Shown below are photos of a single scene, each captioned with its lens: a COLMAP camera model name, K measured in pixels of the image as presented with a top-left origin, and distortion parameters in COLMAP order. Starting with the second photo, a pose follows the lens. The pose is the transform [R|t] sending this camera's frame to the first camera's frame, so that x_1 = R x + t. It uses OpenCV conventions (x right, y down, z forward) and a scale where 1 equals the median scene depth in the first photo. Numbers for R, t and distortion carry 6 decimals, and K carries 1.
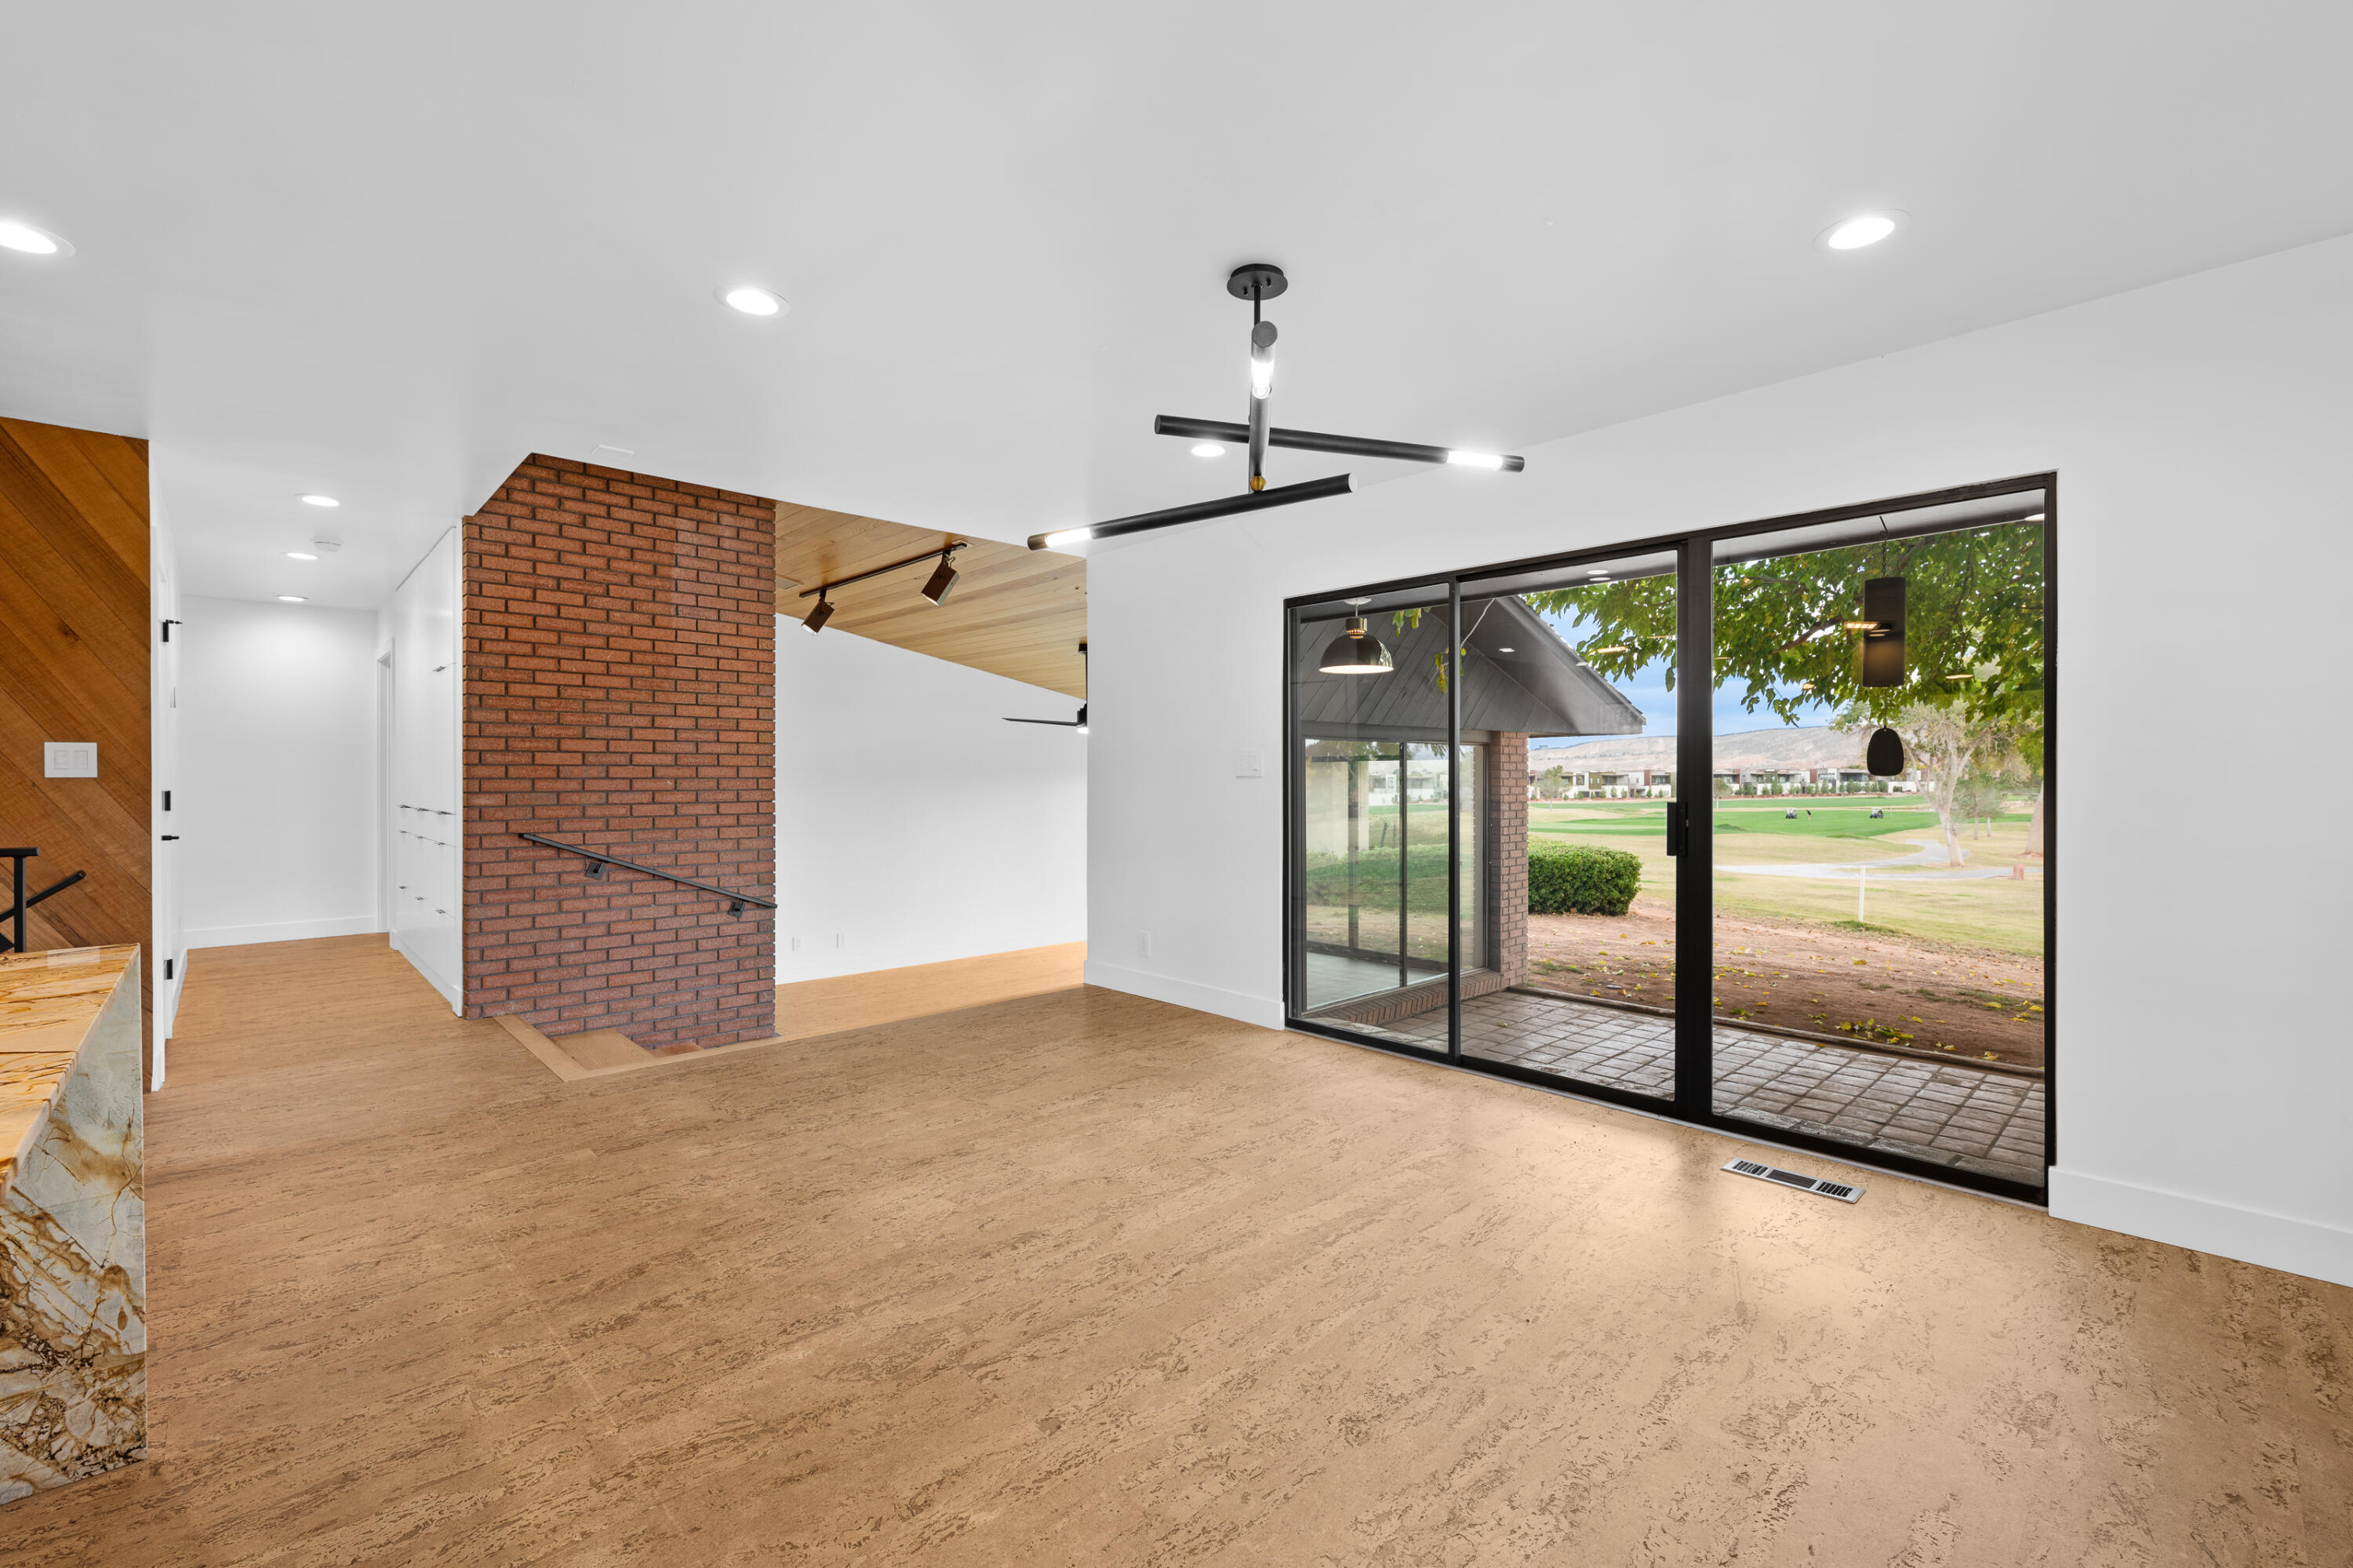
lens RADIAL K [[990.0, 0, 1169.1], [0, 990.0, 780.4], [0, 0, 1]] dist [-0.002865, 0.000940]
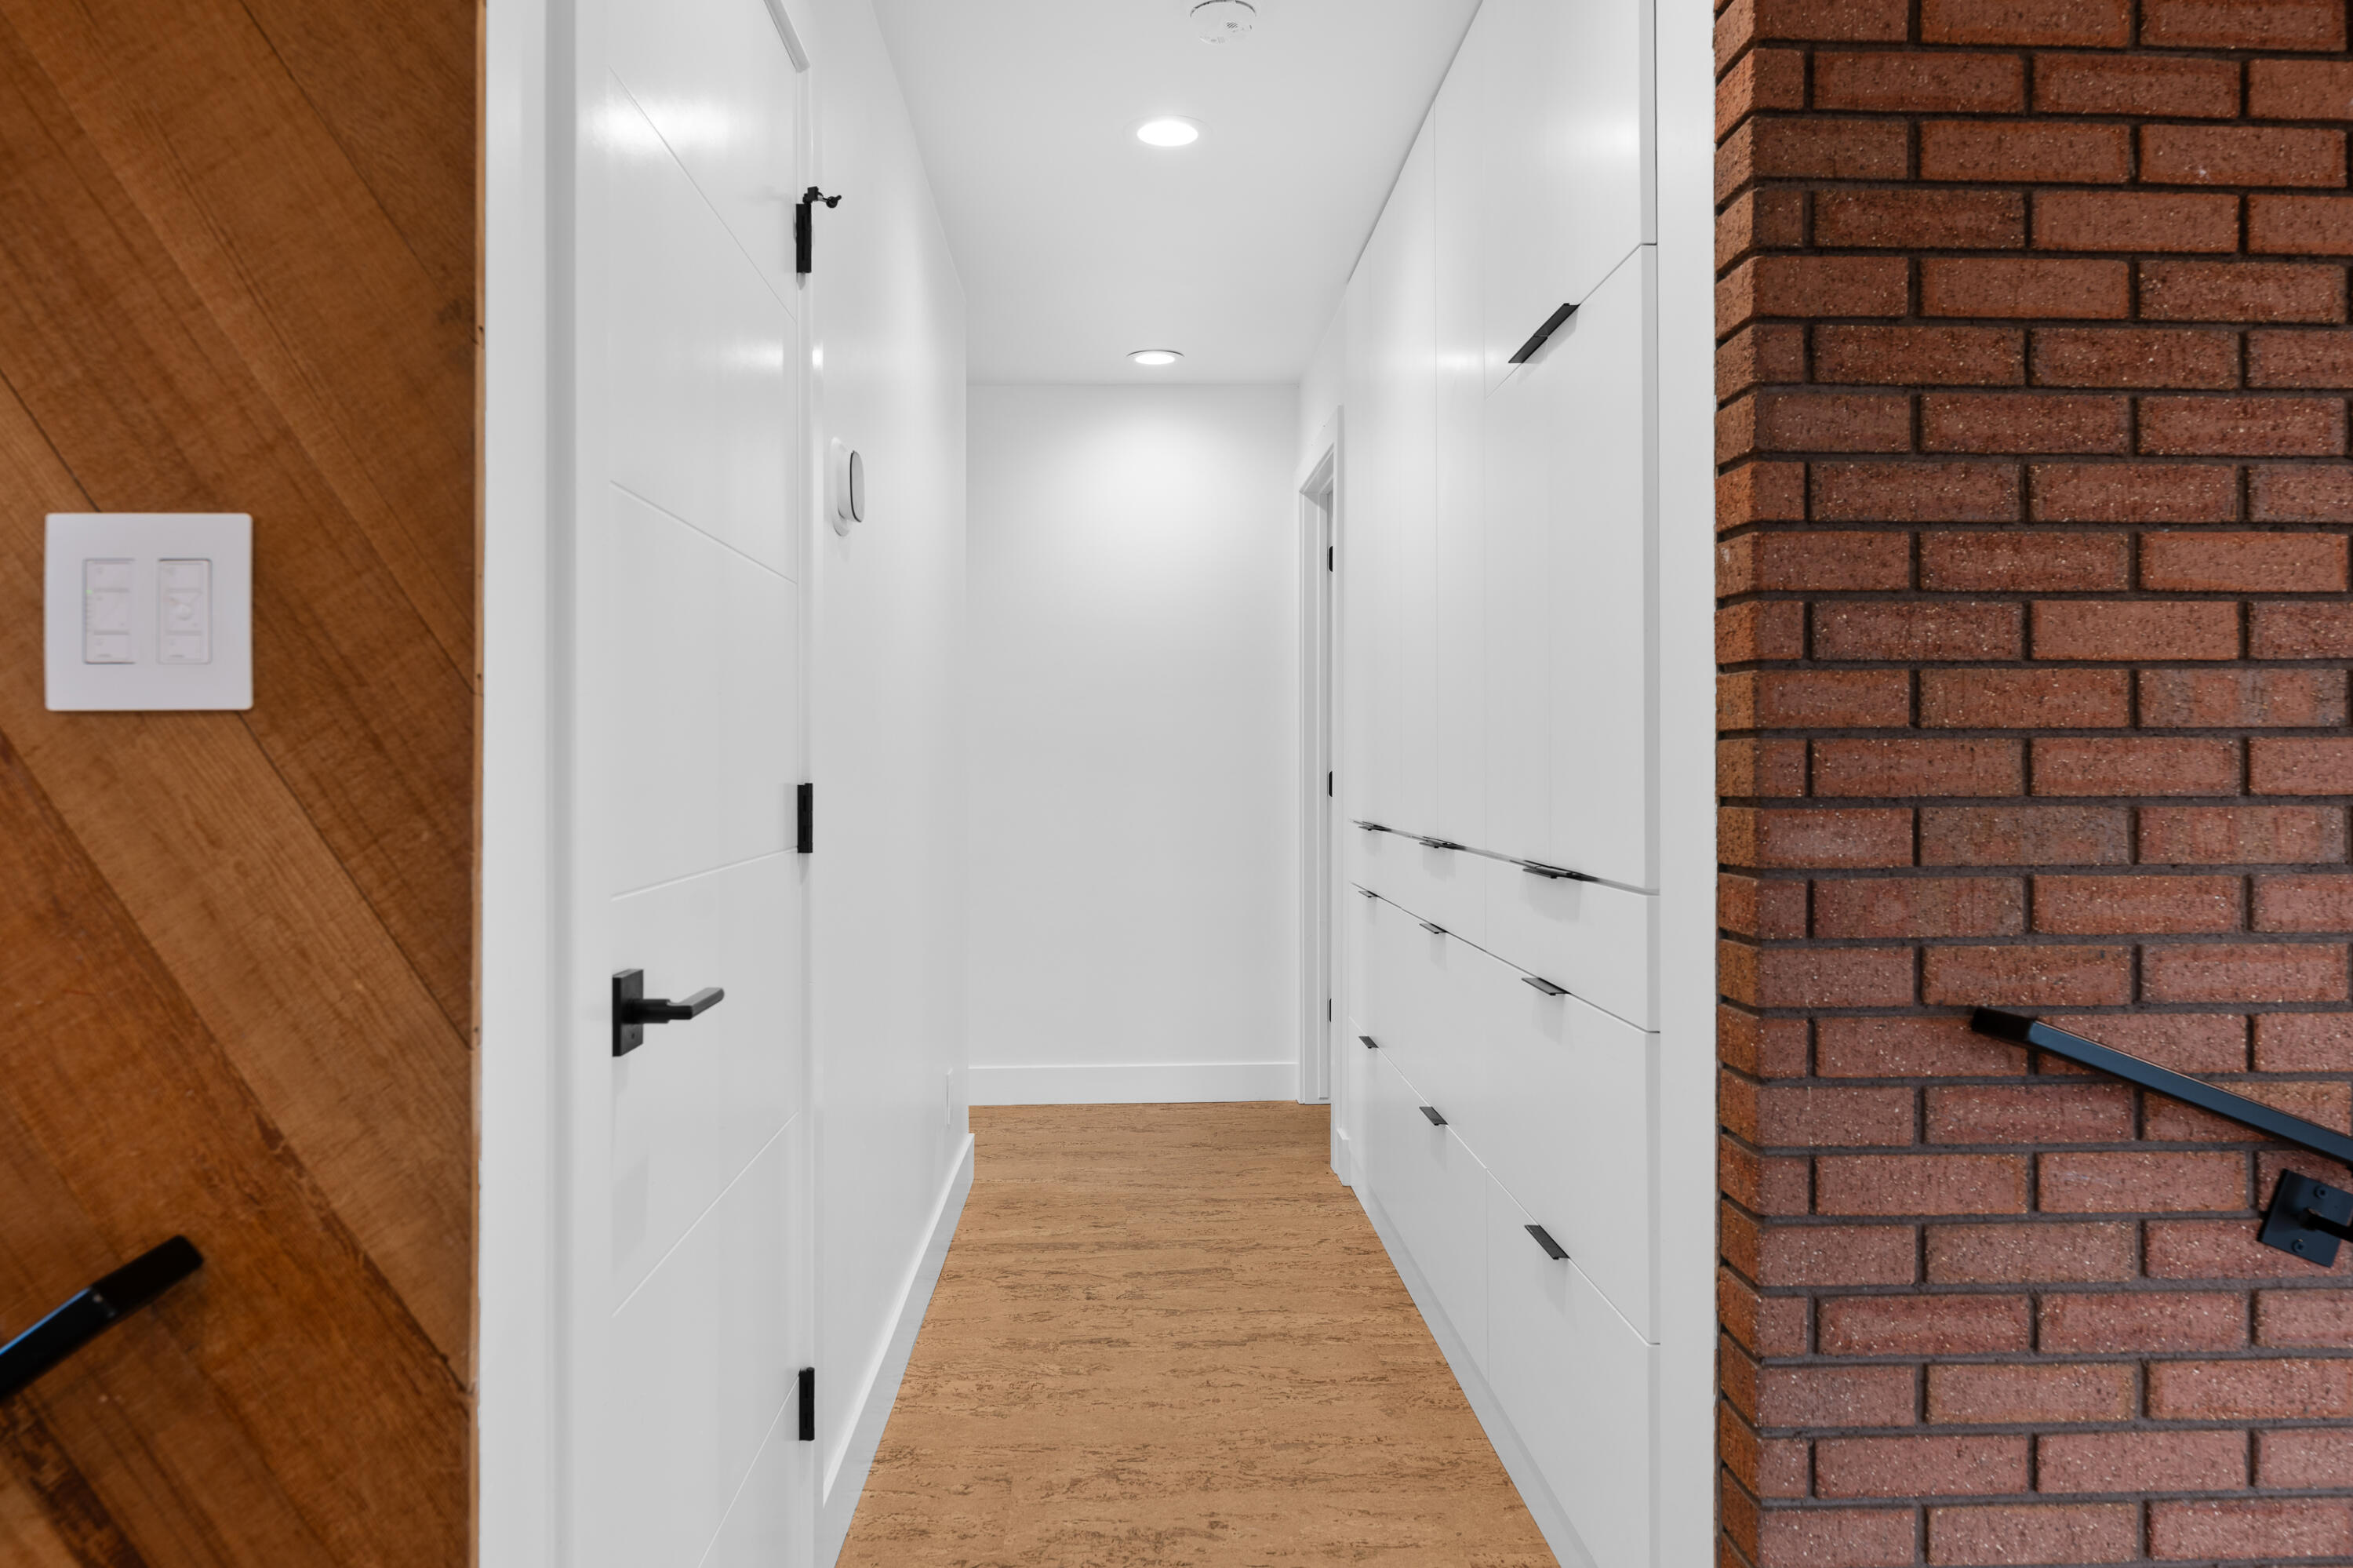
lens RADIAL K [[1598.5, 0, 1177.0], [0, 1598.5, 745.0], [0, 0, 1]] dist [-0.006408, 0.002518]
pose [[0.749217, -0.007982, -0.662276, -0.604068], [-0.001391, 0.999906, -0.013625, 0.005534], [0.662323, 0.011129, 0.749136, 0.700404]]
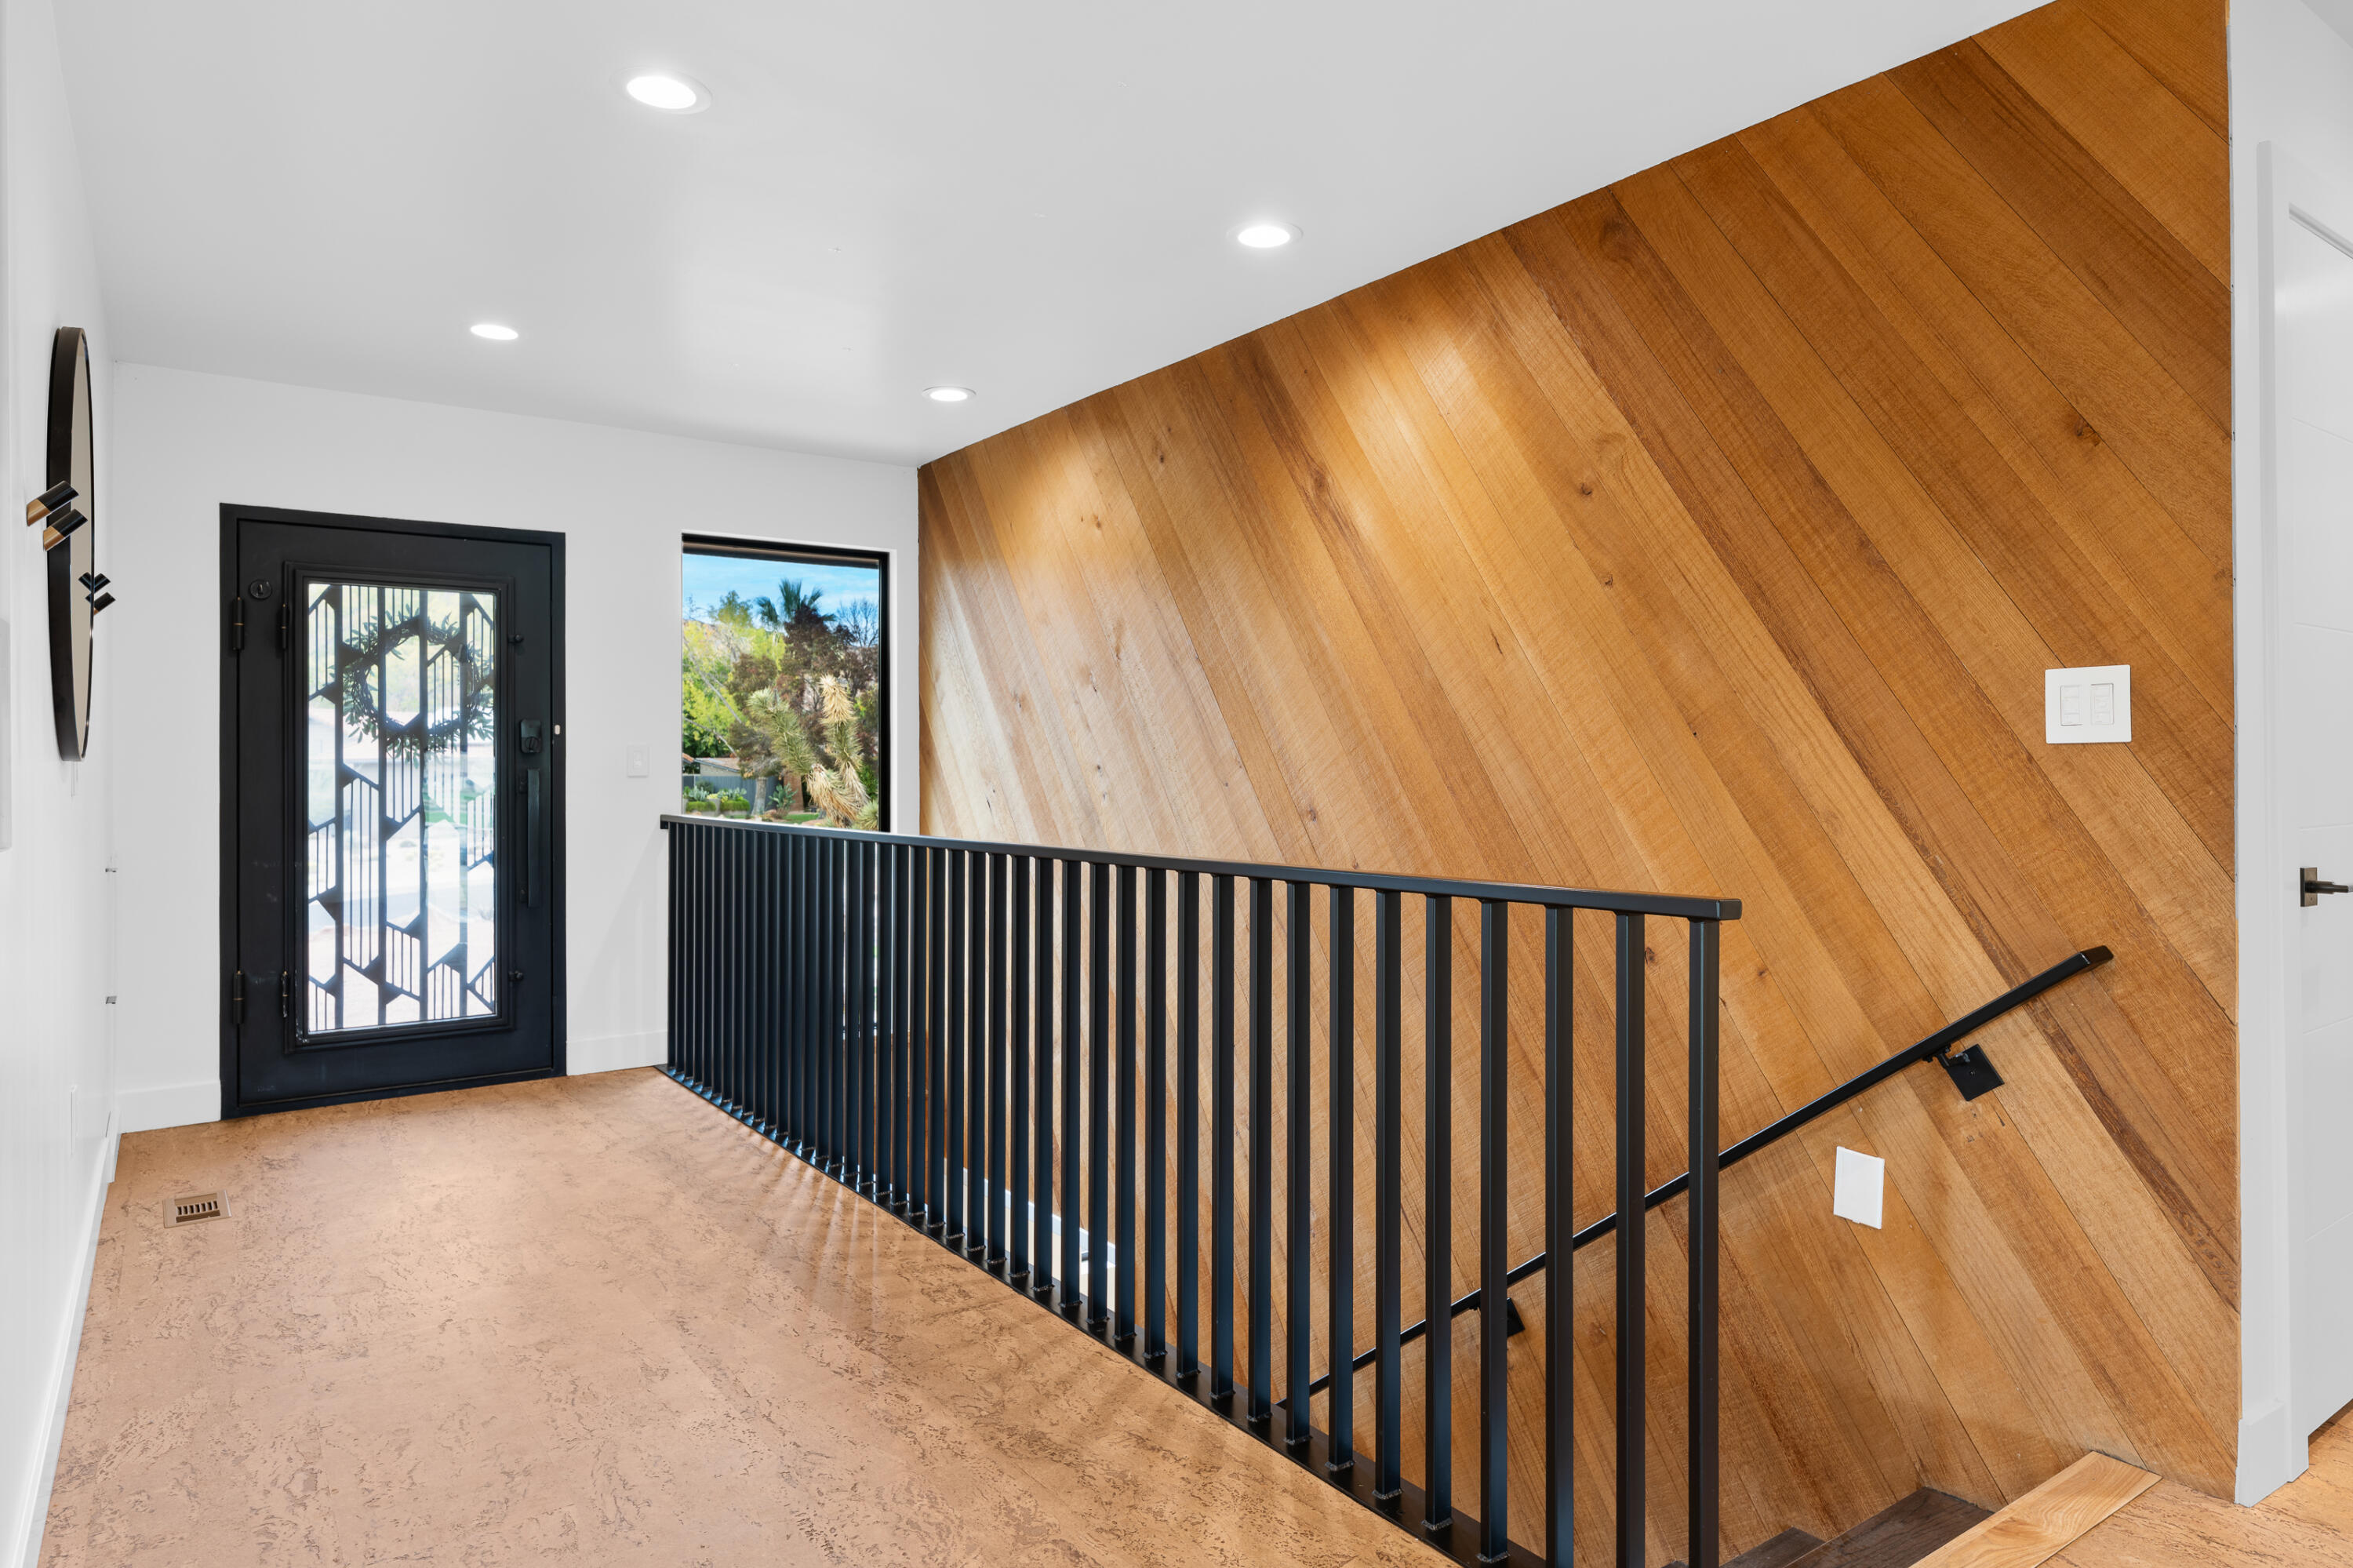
lens RADIAL K [[1385.8, 0, 1179.1], [0, 1385.8, 761.3], [0, 0, 1]] dist [-0.004363, -0.000358]
pose [[-0.142759, -0.003261, -0.989752, -0.316632], [0.000661, 0.999994, -0.003390, 0.005965], [0.989757, -0.001138, -0.142756, 0.518335]]
